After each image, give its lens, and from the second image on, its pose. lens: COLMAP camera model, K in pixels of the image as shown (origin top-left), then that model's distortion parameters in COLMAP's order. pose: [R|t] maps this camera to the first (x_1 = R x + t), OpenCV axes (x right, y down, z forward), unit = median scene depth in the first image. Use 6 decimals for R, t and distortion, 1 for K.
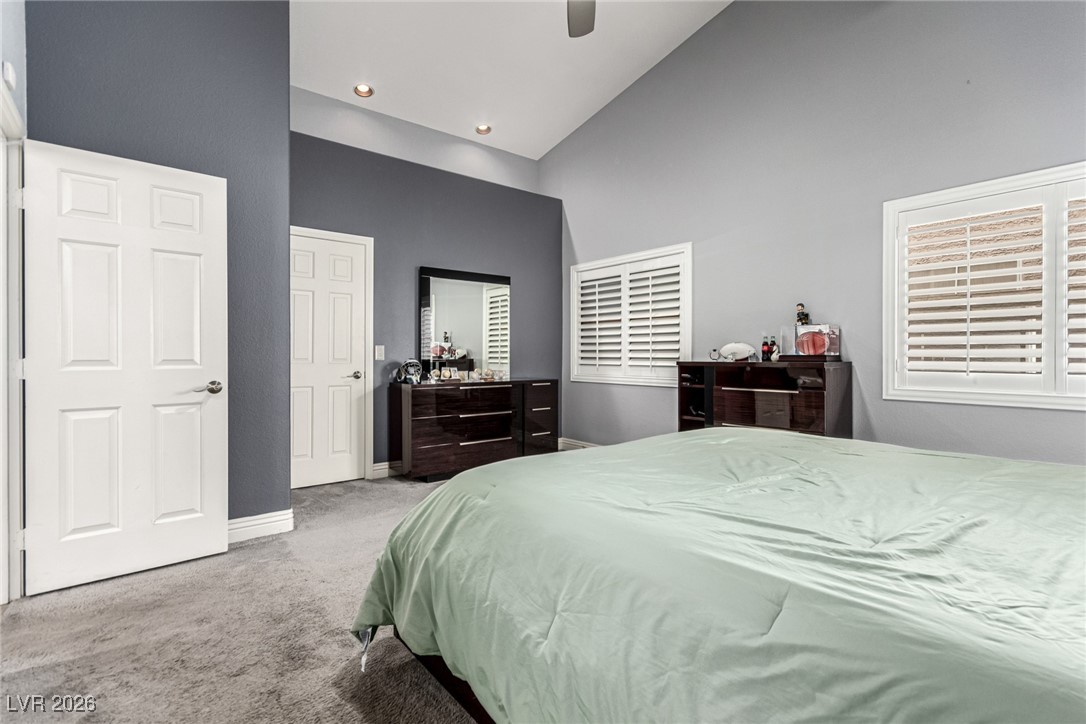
lens RADIAL K [[504.2, 0, 540.9], [0, 504.2, 359.9], [0, 0, 1]] dist [-0.000499, 0.000032]
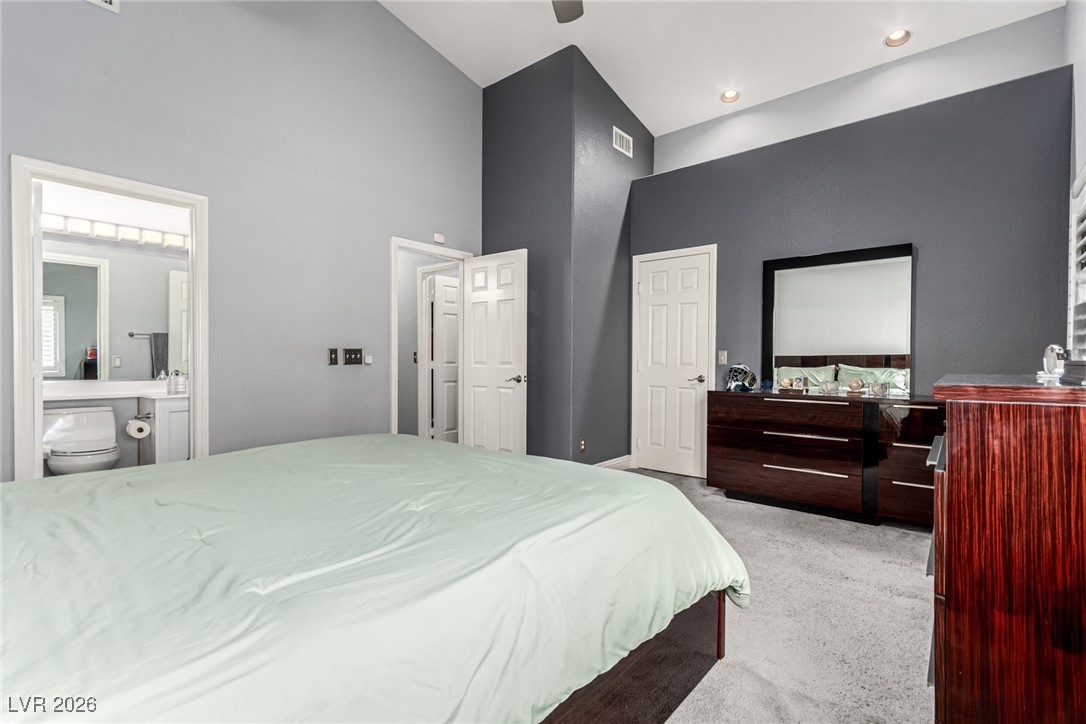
lens RADIAL K [[509.5, 0, 547.8], [0, 509.5, 368.0], [0, 0, 1]] dist [0.001402, 0.000350]
pose [[0.175829, 0.022559, -0.984162, 0.619389], [-0.012537, 0.999708, 0.020675, -0.010322], [0.984341, 0.008703, 0.176060, 0.491924]]
